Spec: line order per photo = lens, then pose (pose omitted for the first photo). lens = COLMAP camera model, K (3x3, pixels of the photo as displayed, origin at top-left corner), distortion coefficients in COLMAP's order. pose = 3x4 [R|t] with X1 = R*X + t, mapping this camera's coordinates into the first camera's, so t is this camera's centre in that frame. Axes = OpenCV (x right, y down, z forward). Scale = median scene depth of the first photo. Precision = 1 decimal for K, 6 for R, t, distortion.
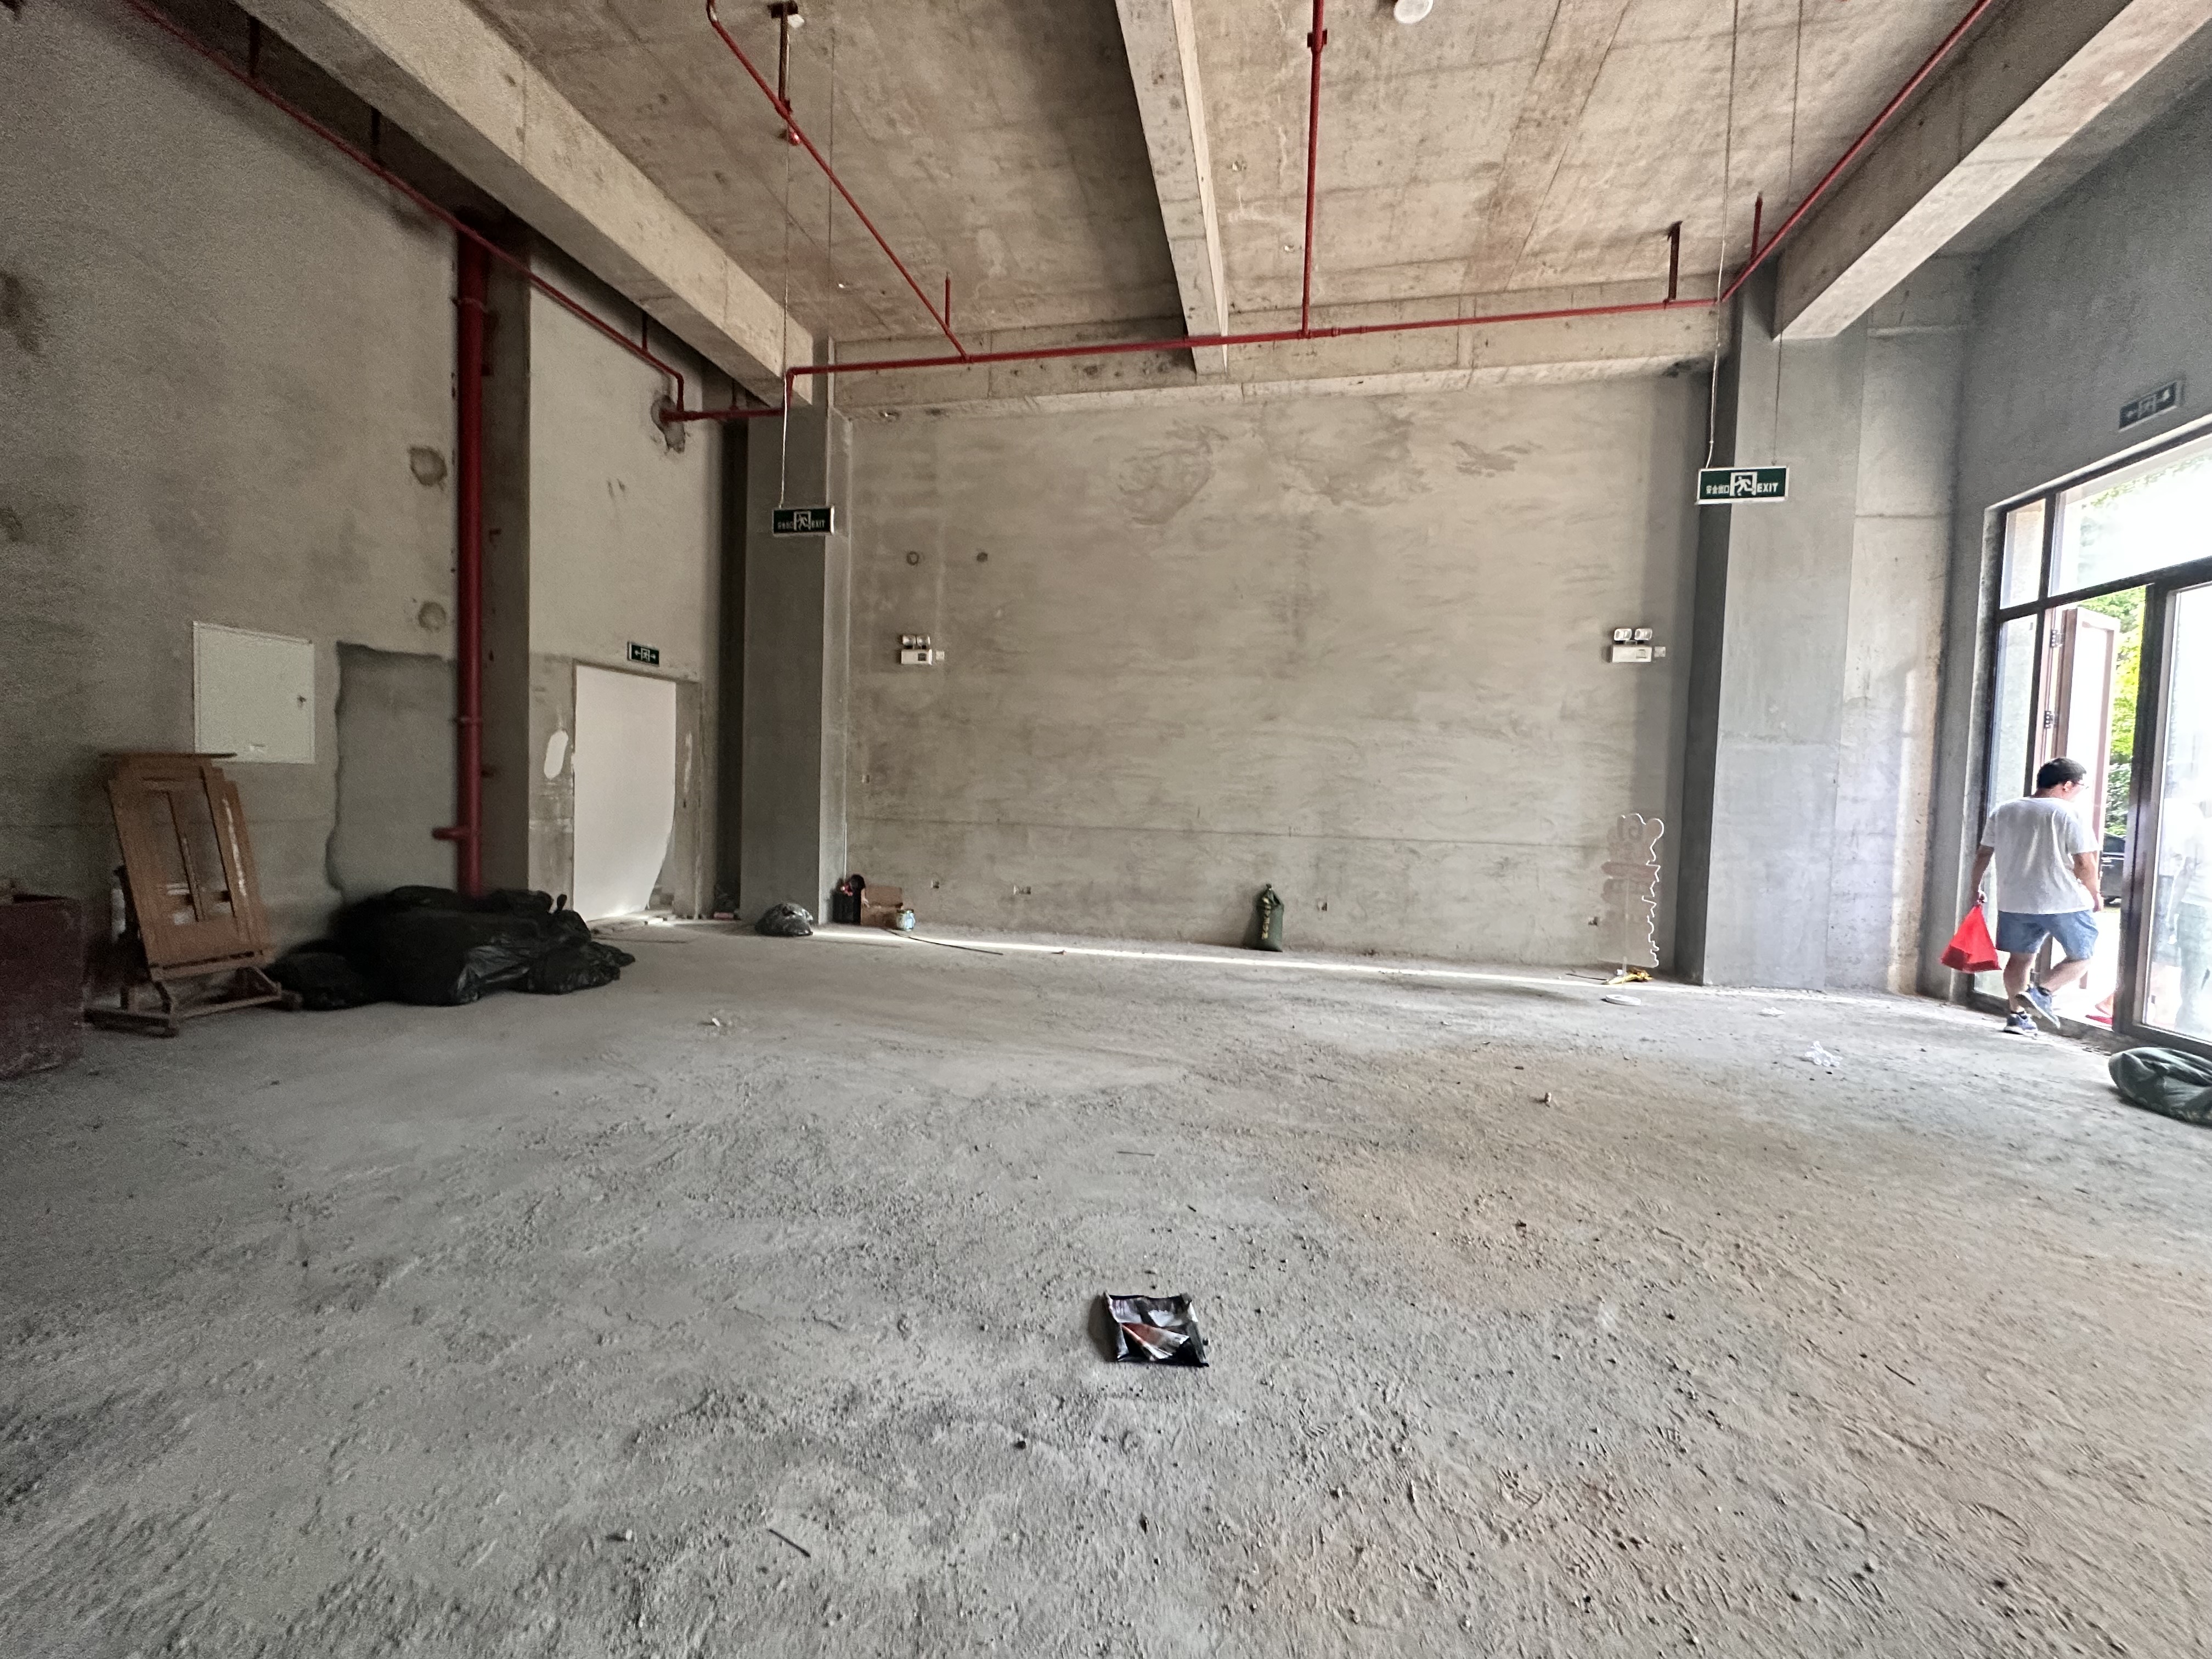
lens RADIAL K [[883.8, 0, 1104.2], [0, 883.8, 828.9], [0, 0, 1]] dist [-0.005054, 0.002595]
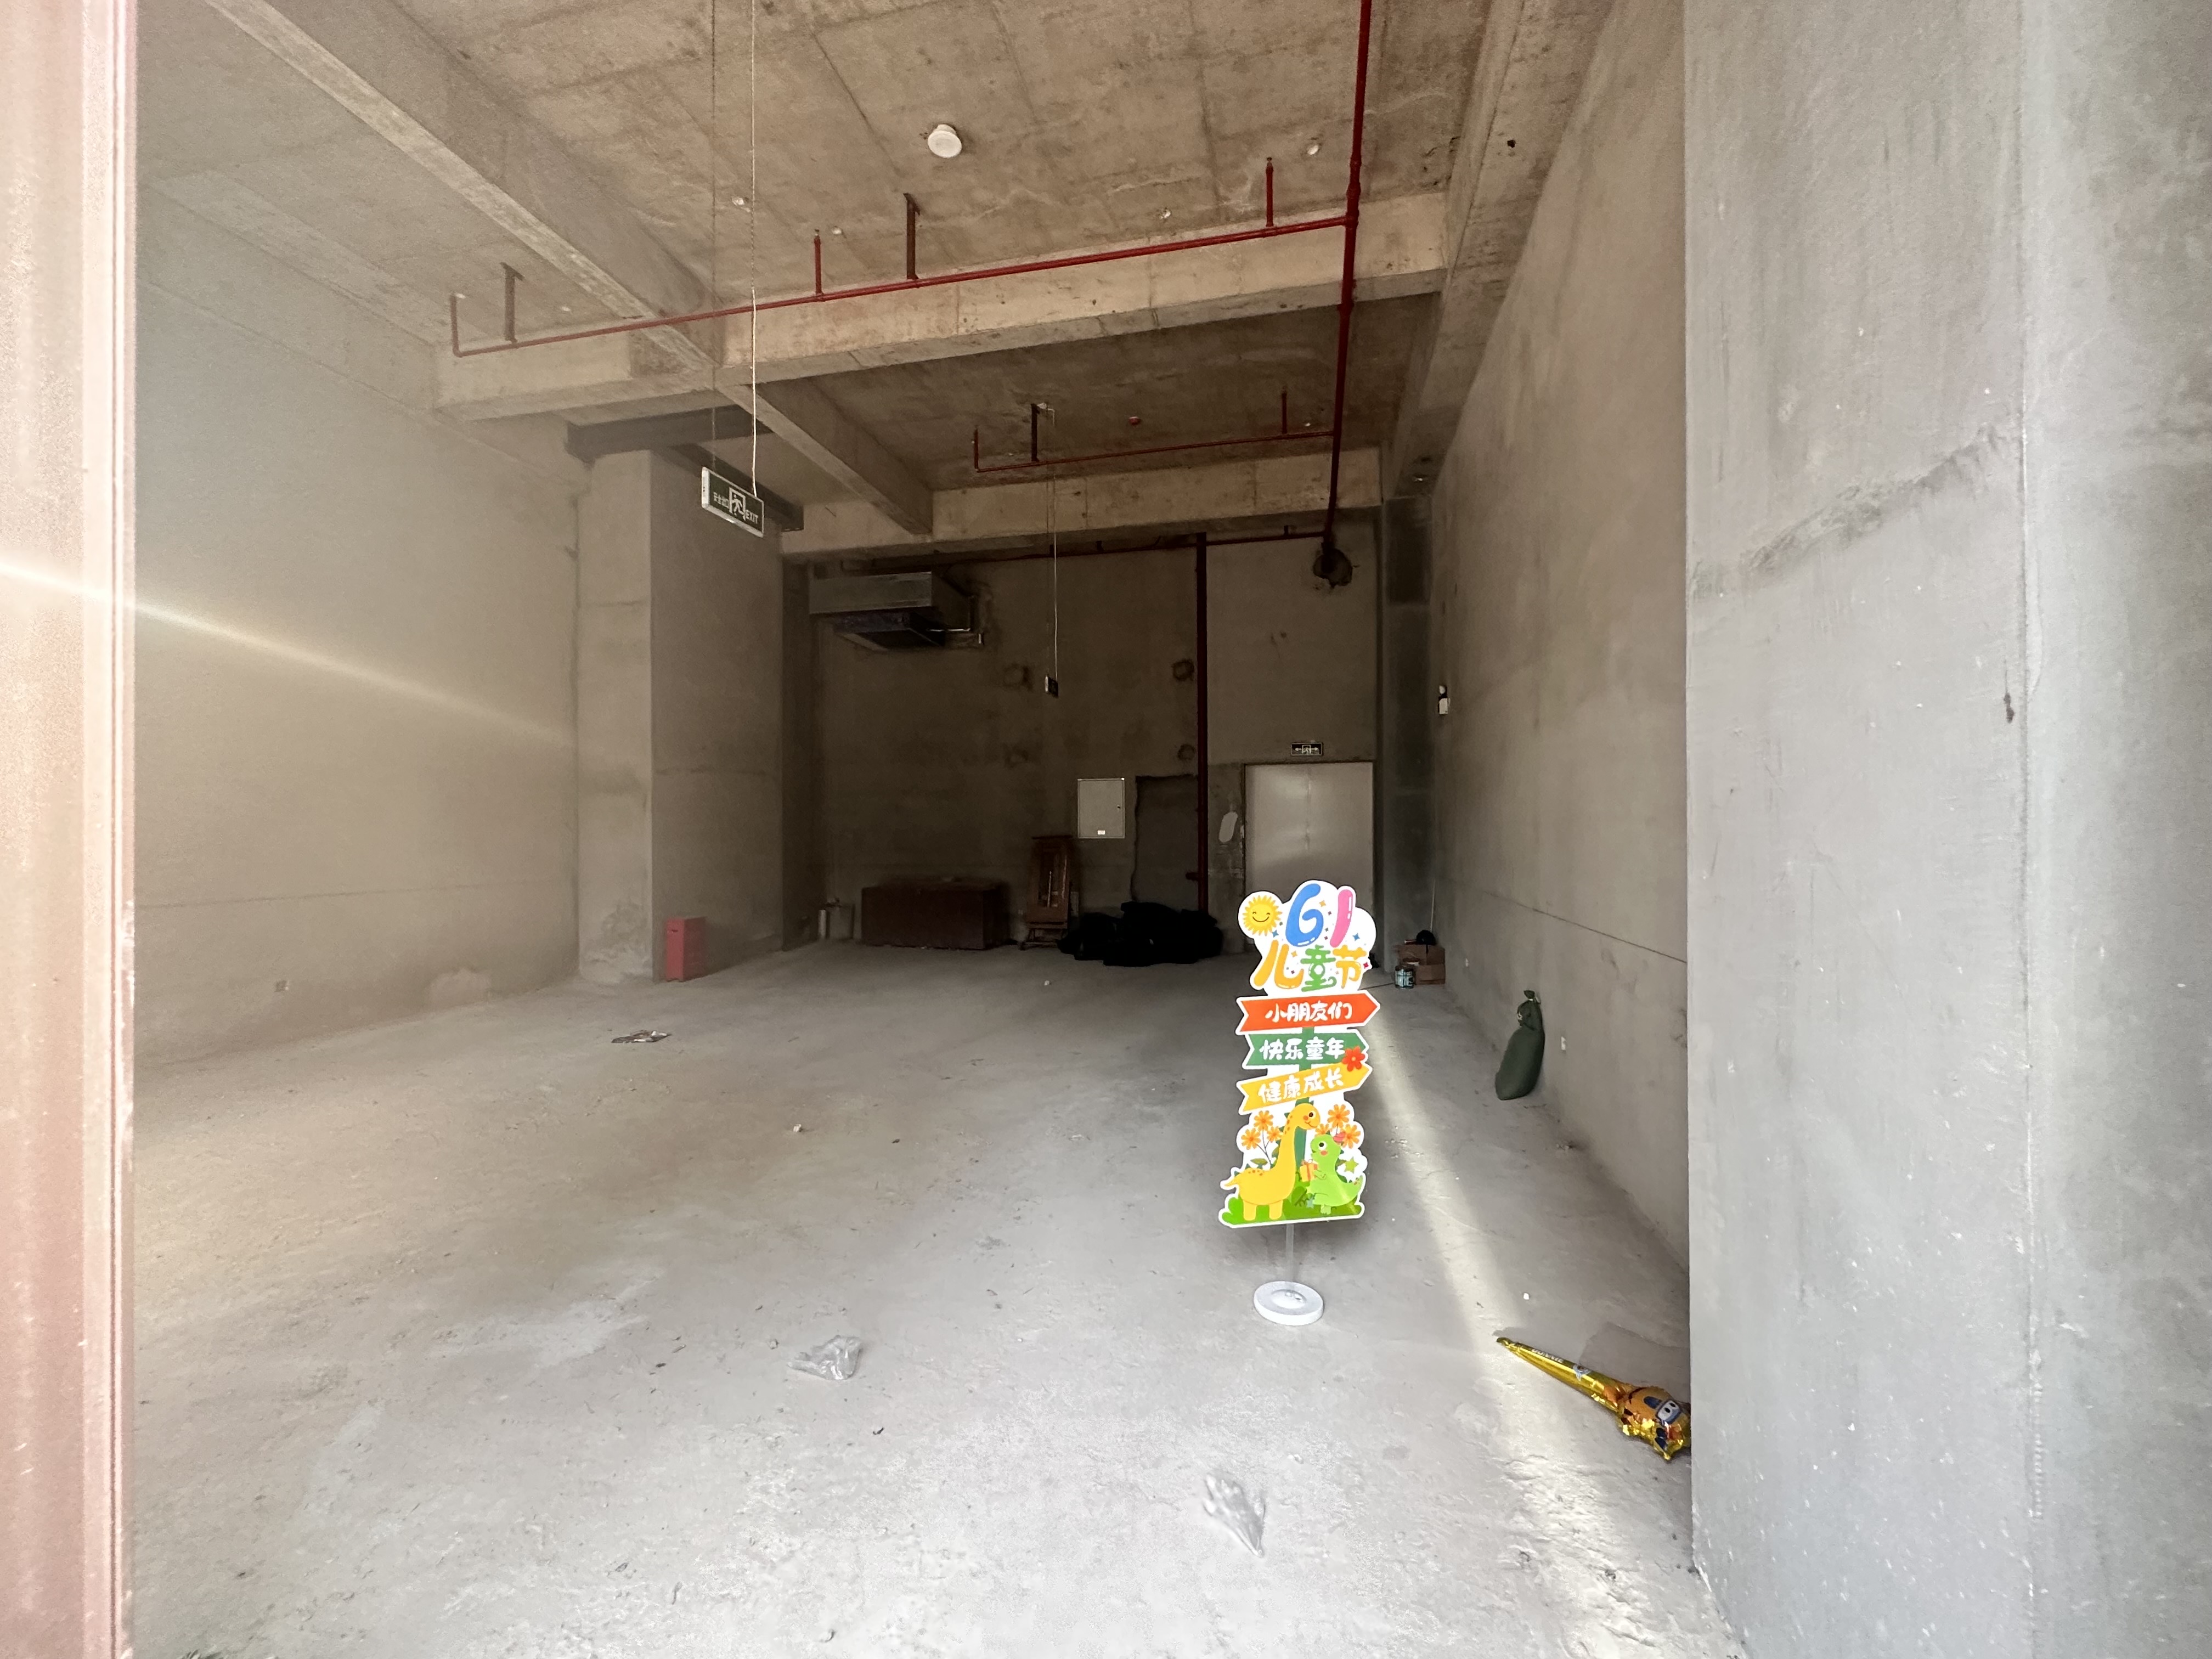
lens RADIAL K [[883.8, 0, 1104.2], [0, 883.8, 828.9], [0, 0, 1]] dist [-0.005054, 0.002595]
pose [[-0.018455, -0.033607, -0.999265, 1.046553], [-0.037166, 0.998767, -0.032904, -0.025205], [0.999139, 0.036532, -0.019682, 0.914035]]
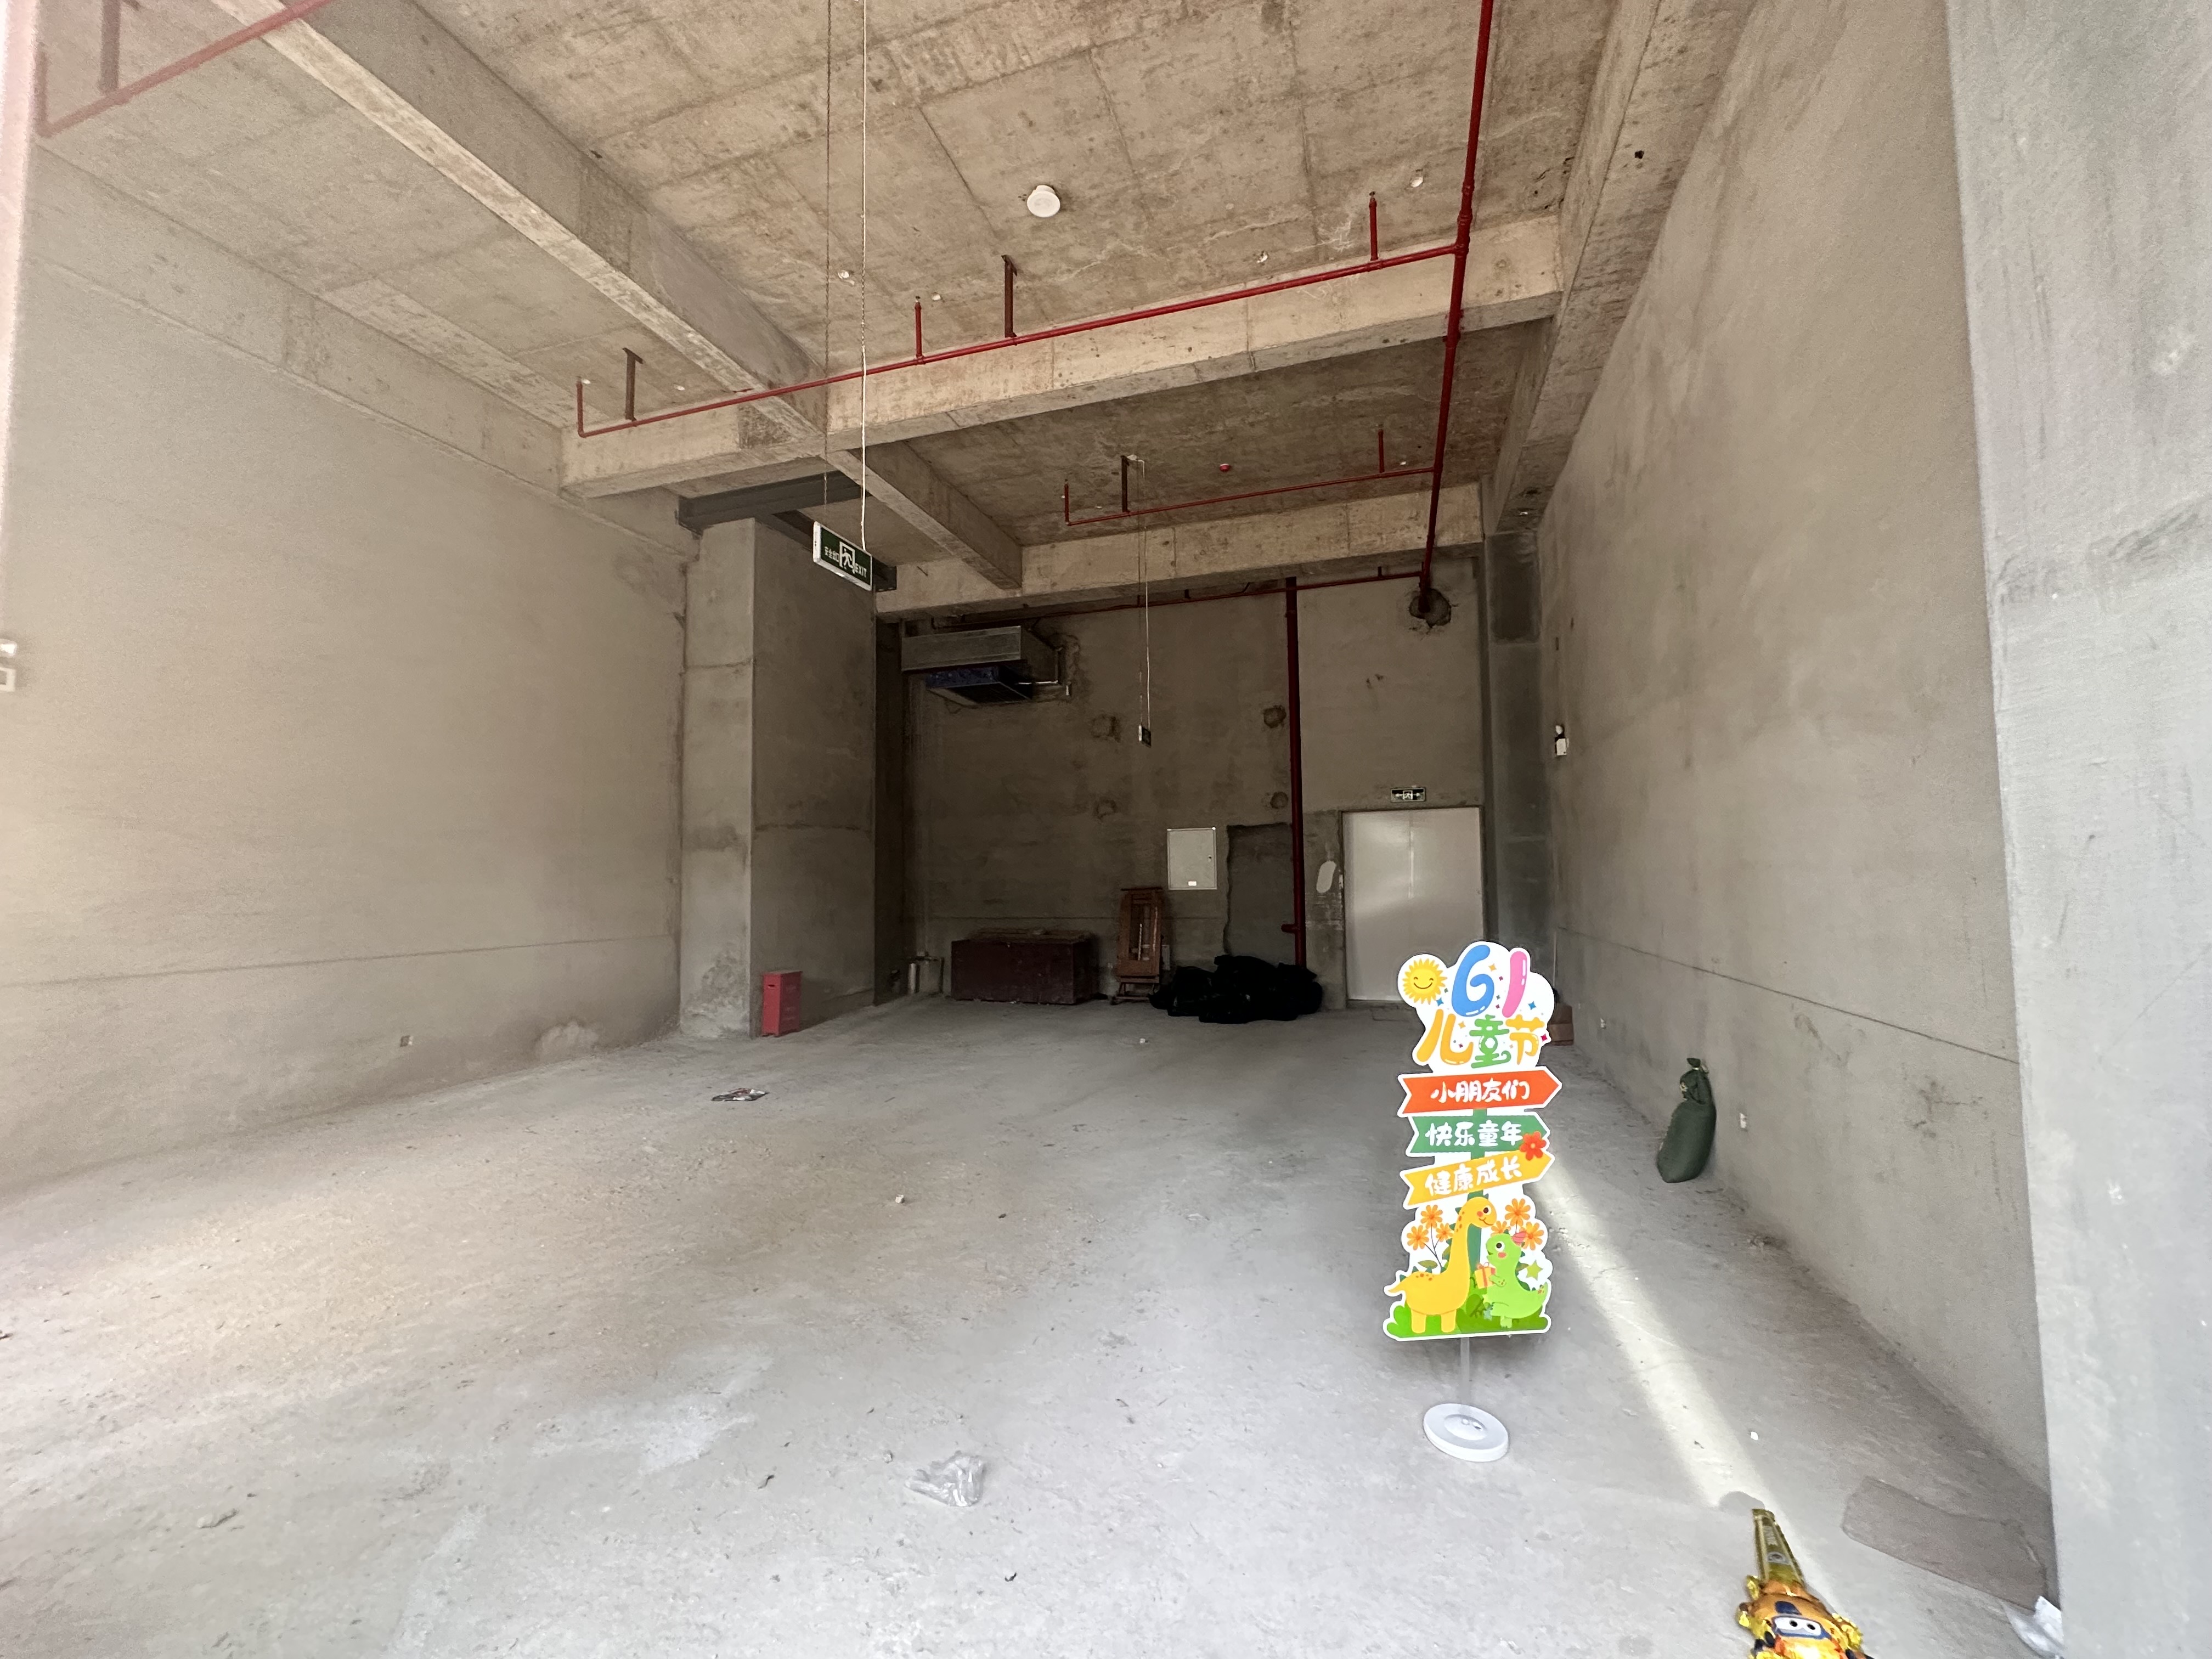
lens RADIAL K [[883.8, 0, 1104.2], [0, 883.8, 828.9], [0, 0, 1]] dist [-0.005054, 0.002595]
pose [[-0.106352, -0.088835, -0.990352, 1.013750], [-0.031304, 0.995806, -0.085963, -0.028704], [0.993836, 0.021859, -0.108687, 0.885985]]
